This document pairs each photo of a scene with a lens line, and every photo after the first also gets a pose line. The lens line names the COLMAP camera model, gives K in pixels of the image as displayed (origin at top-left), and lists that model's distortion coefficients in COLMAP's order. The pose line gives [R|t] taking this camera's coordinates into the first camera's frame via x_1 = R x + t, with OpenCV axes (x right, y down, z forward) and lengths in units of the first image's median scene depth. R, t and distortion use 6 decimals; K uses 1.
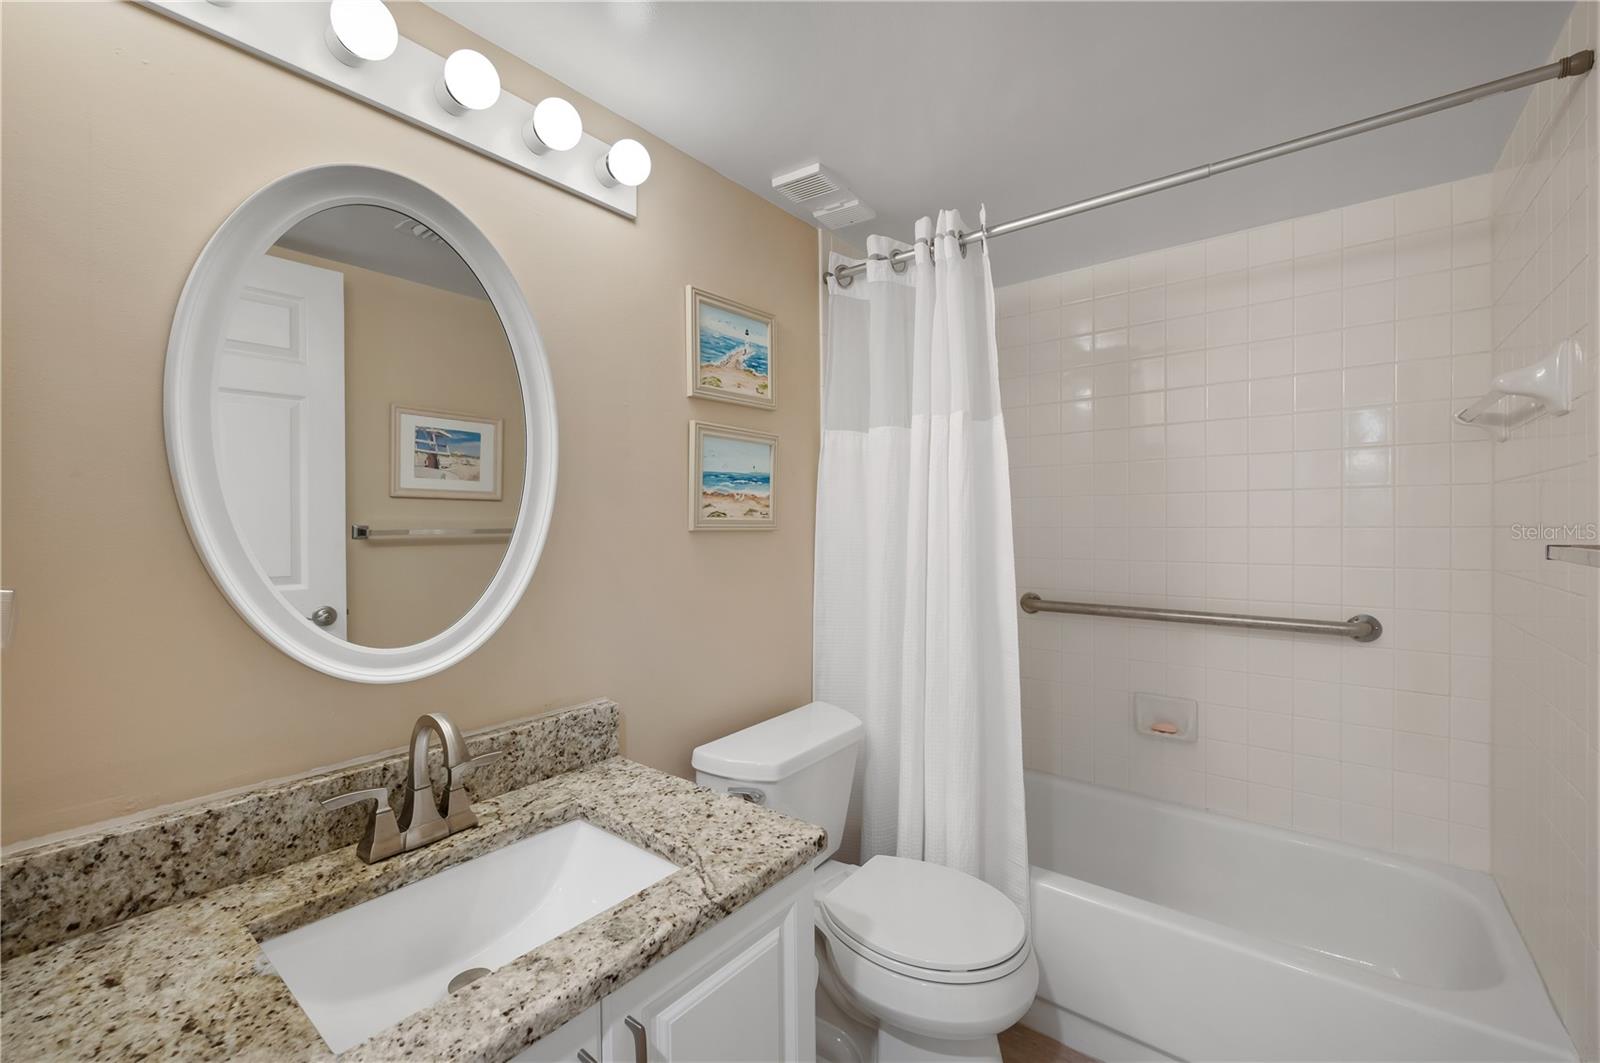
lens RADIAL K [[677.9, 0, 807.8], [0, 677.9, 537.6], [0, 0, 1]] dist [-0.001152, -0.000062]
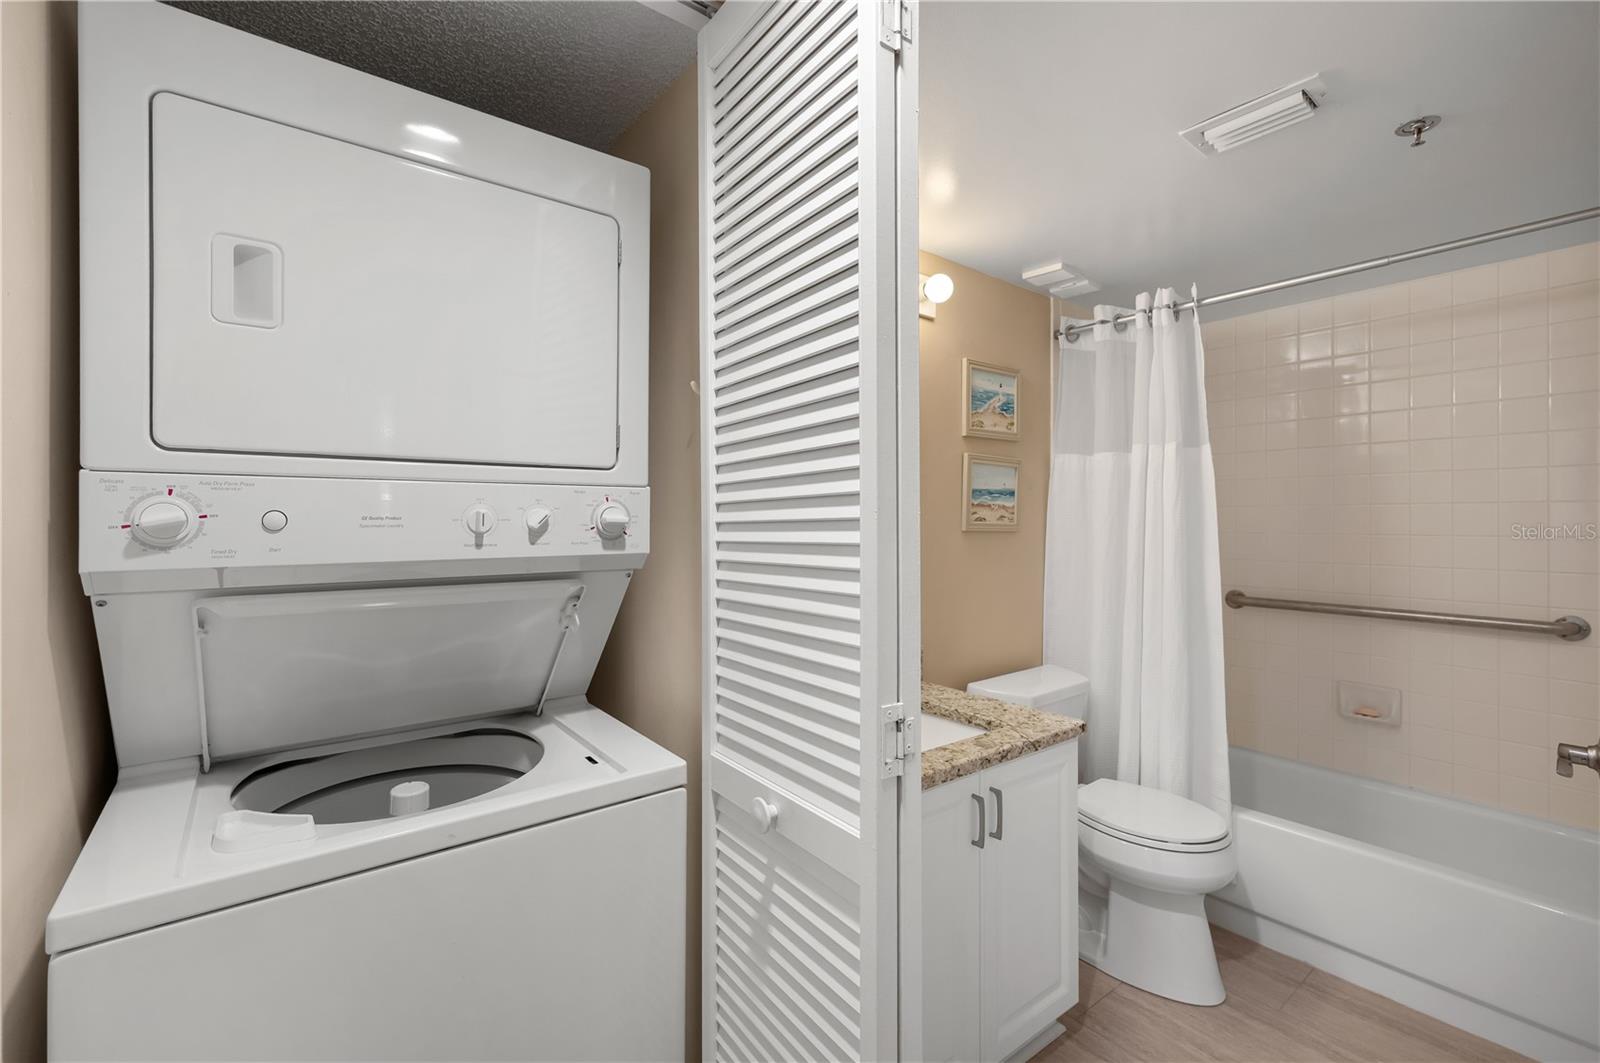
lens RADIAL K [[694.9, 0, 800.8], [0, 694.9, 523.4], [0, 0, 1]] dist [0.000969, 0.000030]
pose [[0.969812, 0.012544, -0.243532, -0.135287], [-0.017791, 0.999654, -0.019356, 0.007454], [0.243205, 0.023105, 0.969700, -0.440276]]
